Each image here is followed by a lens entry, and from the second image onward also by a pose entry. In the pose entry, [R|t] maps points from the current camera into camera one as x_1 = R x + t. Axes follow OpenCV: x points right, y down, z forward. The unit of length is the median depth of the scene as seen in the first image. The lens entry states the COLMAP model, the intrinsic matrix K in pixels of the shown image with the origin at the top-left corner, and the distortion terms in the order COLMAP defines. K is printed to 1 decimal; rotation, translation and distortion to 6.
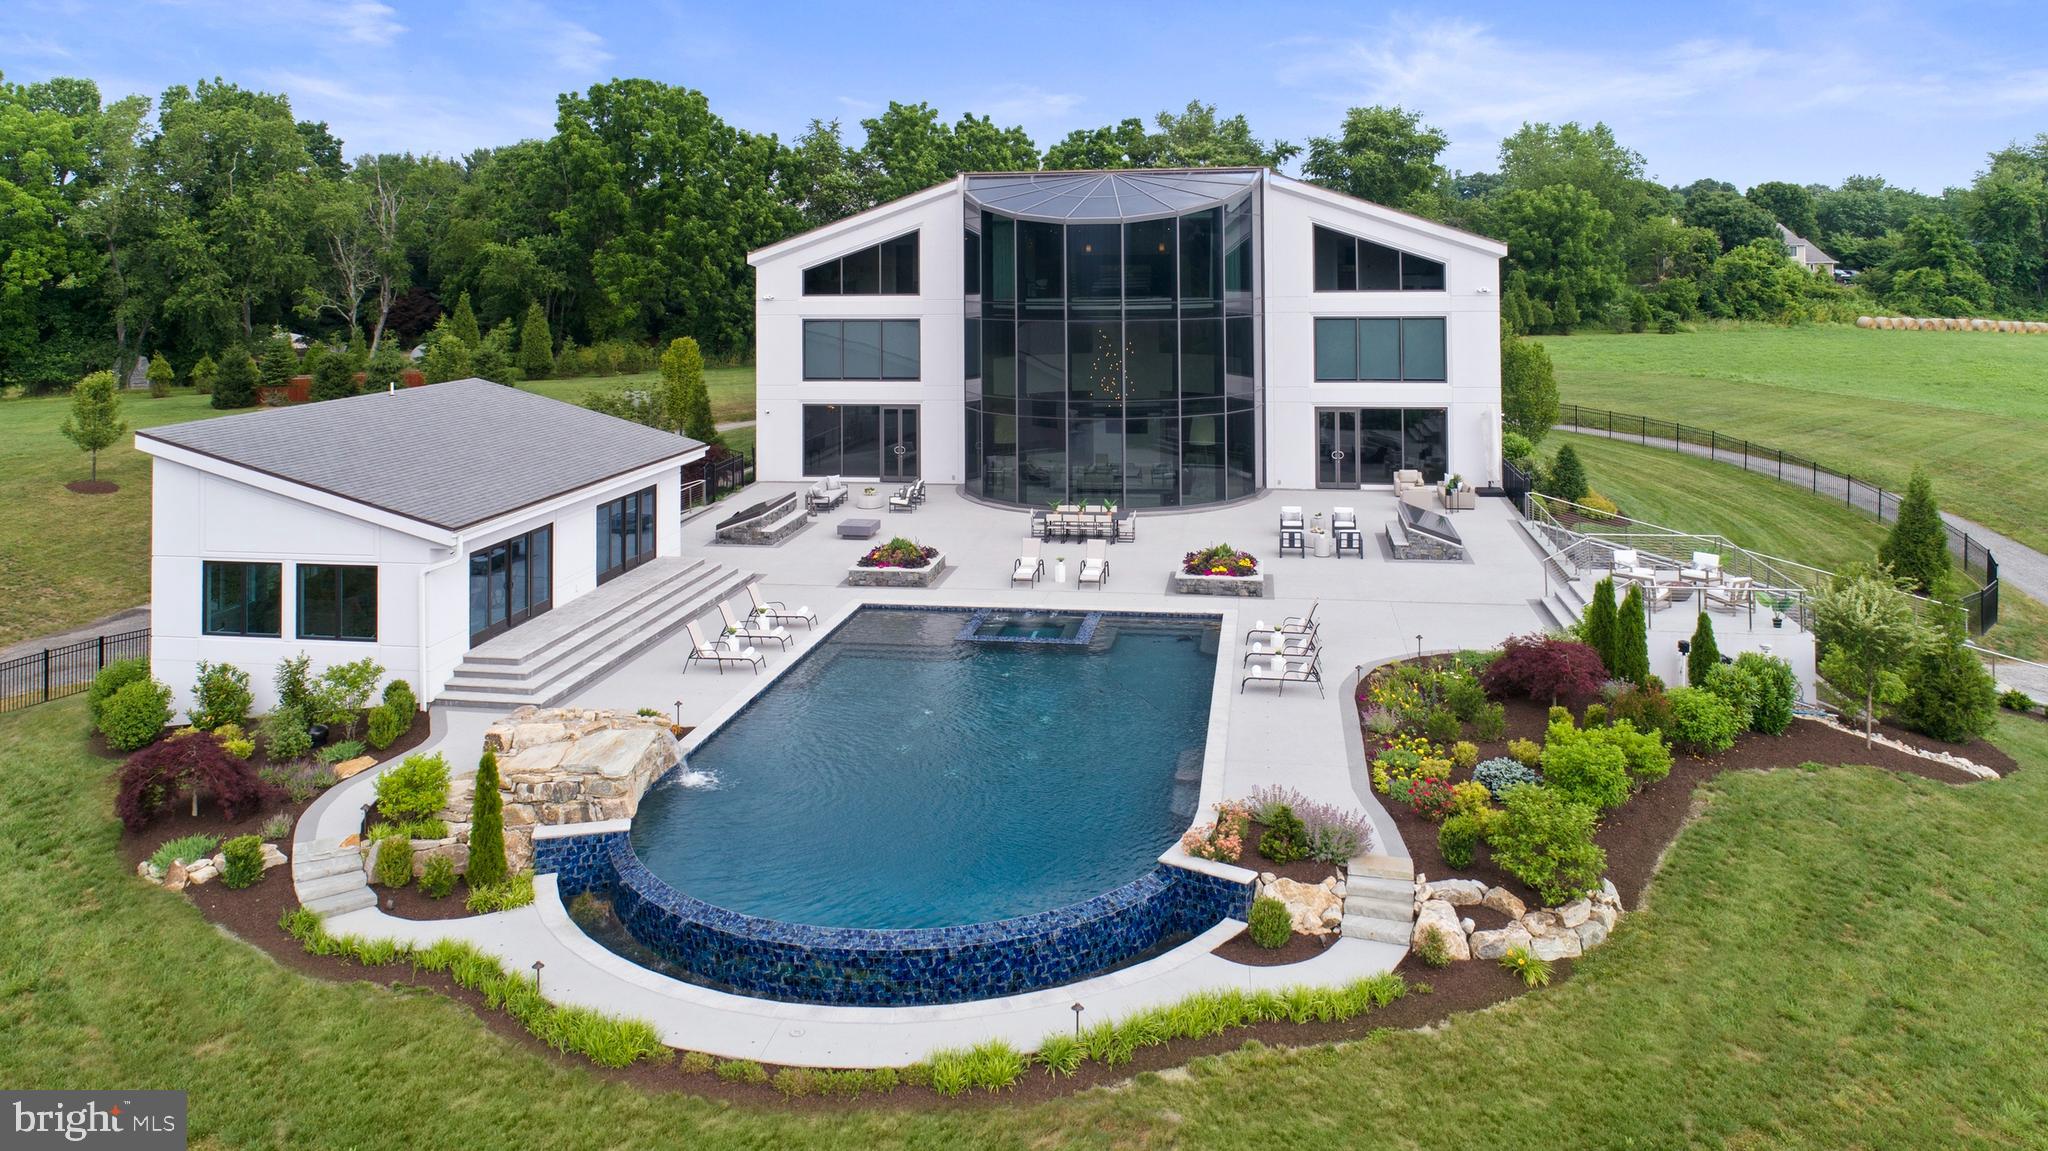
lens RADIAL K [[1440.8, 0, 1032.5], [0, 1440.8, 271.0], [0, 0, 1]] dist [-0.004487, -0.002084]
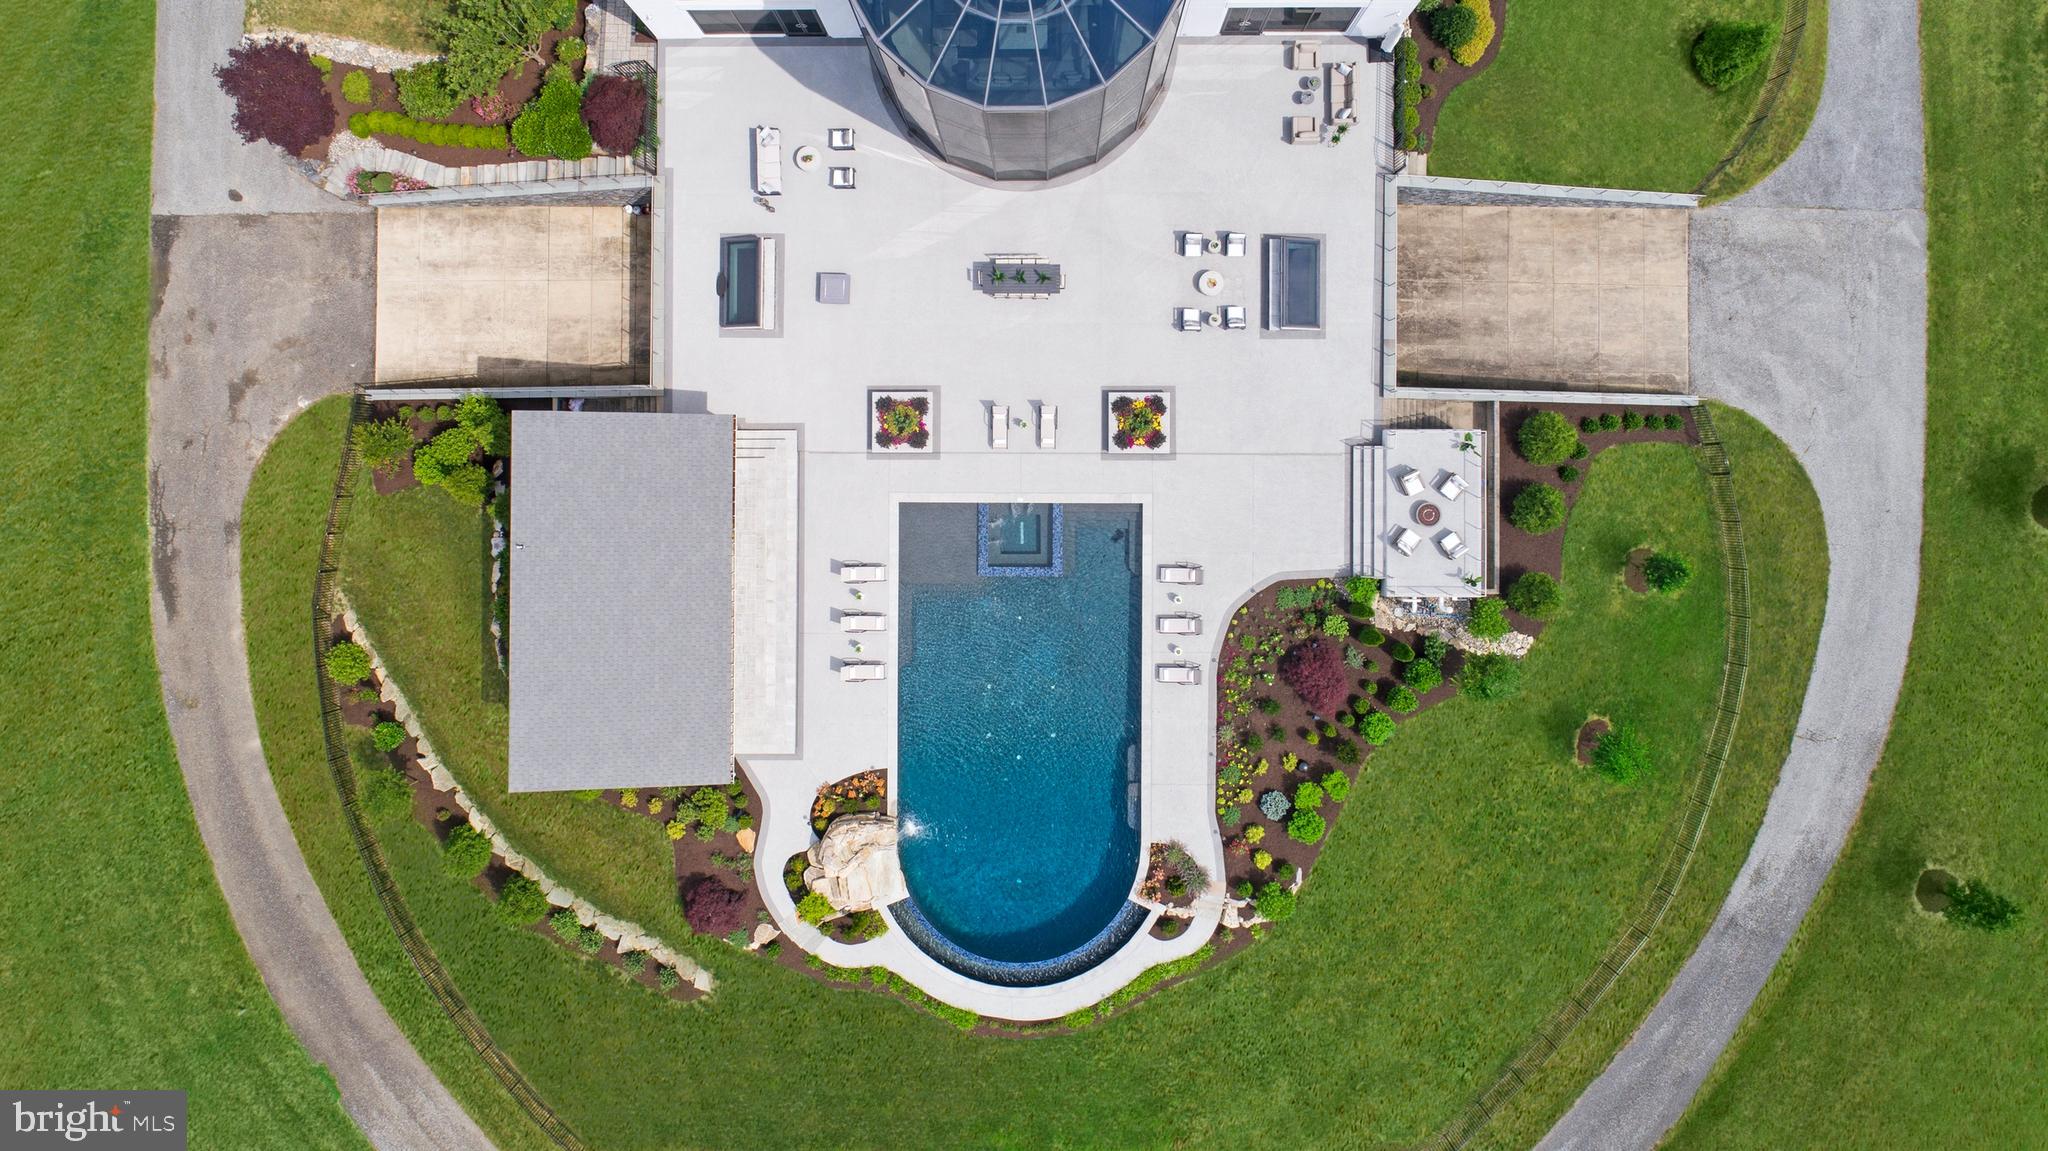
lens RADIAL K [[1382.4, 0, 1018.9], [0, 1382.4, 418.7], [0, 0, 1]] dist [-0.008176, -0.002844]
pose [[0.987577, -0.157081, -0.004176, 0.016458], [0.008692, 0.028070, 0.999568, -0.844150], [-0.156896, -0.987187, 0.029086, 0.733448]]
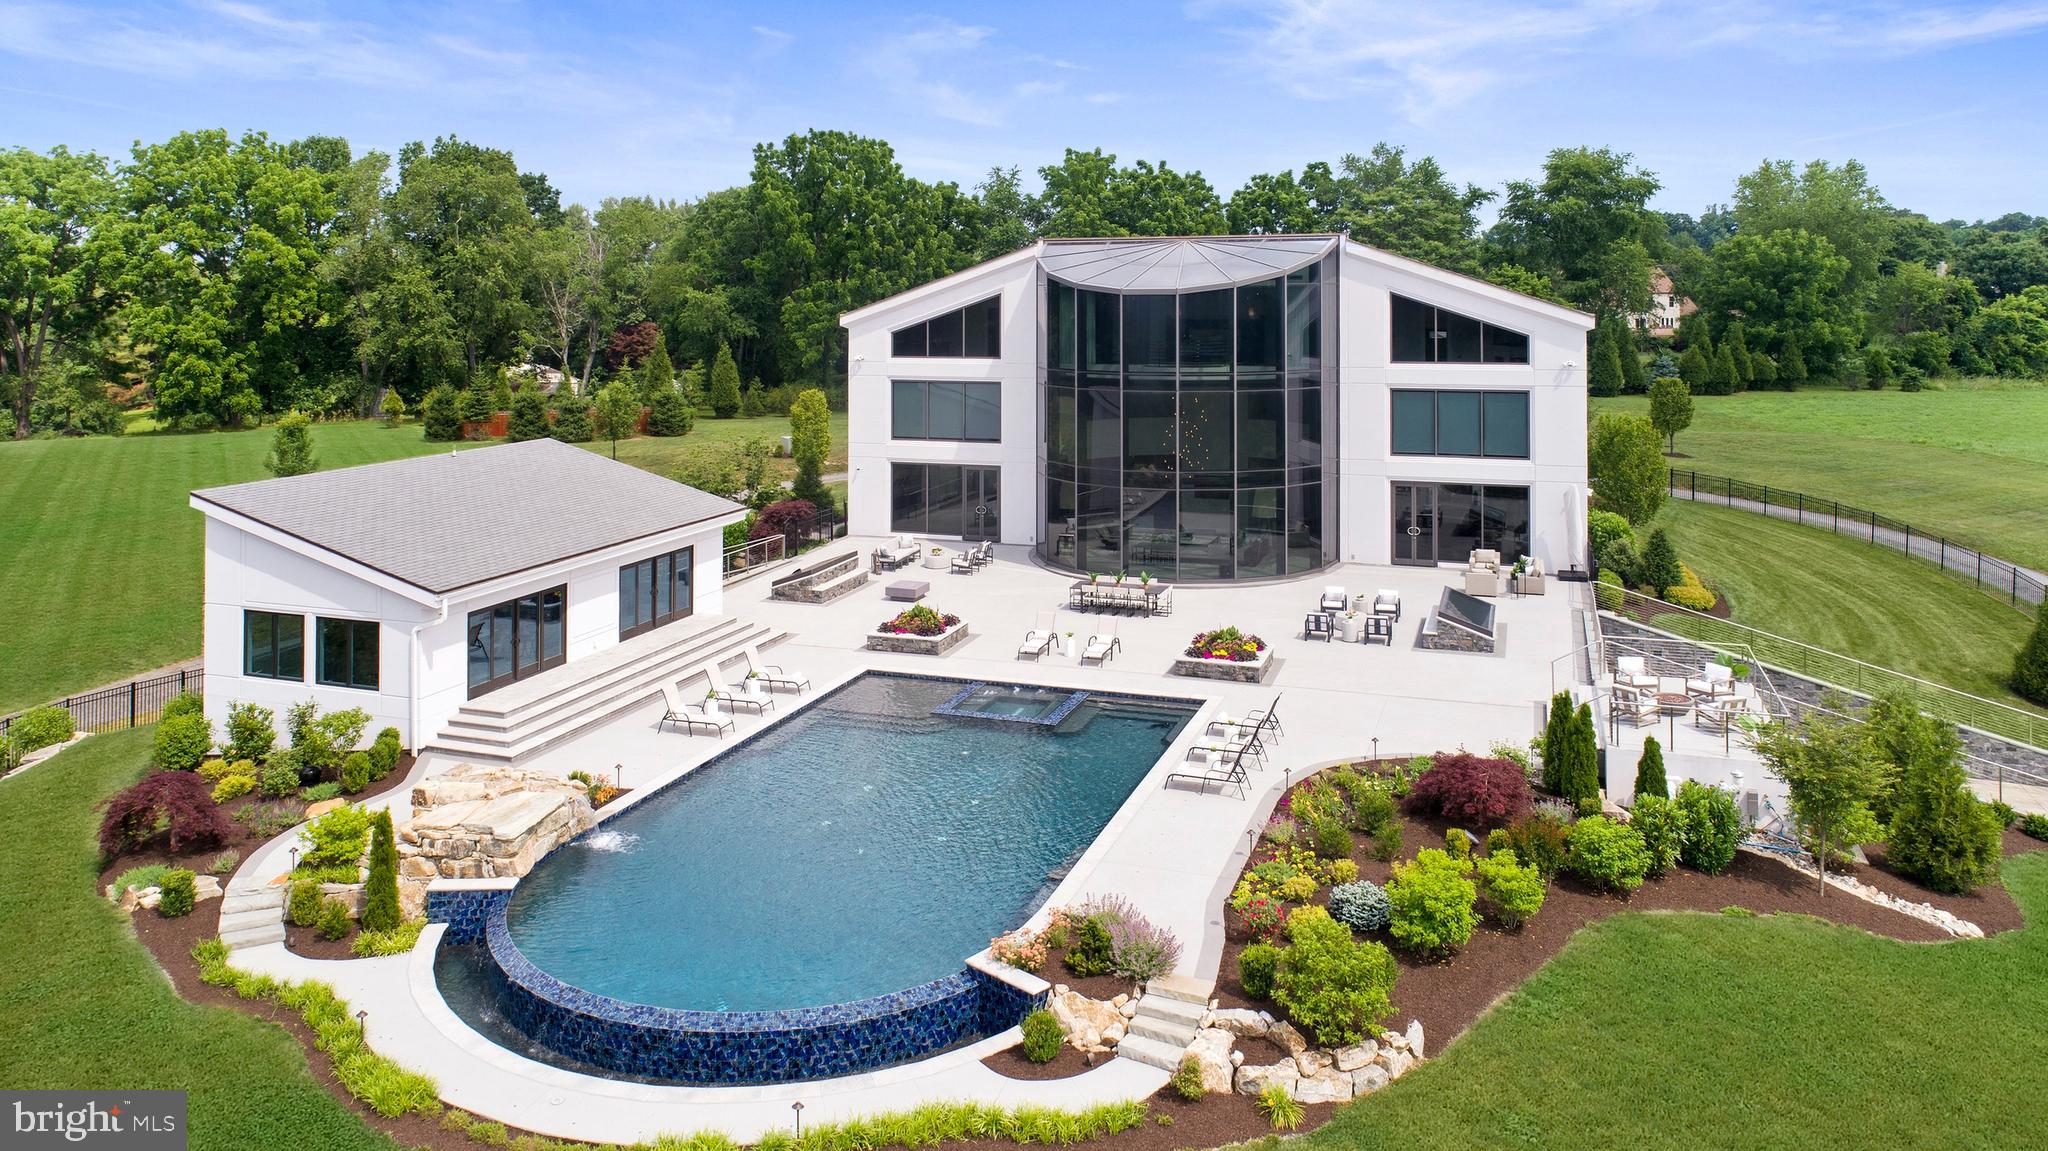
lens RADIAL K [[1438.2, 0, 1035.6], [0, 1438.2, 325.0], [0, 0, 1]] dist [-0.006359, -0.000765]
pose [[0.985572, 0.010945, -0.168902, 0.123729], [-0.008453, 0.999845, 0.015467, -0.024242], [0.169045, -0.013816, 0.985512, 0.003465]]
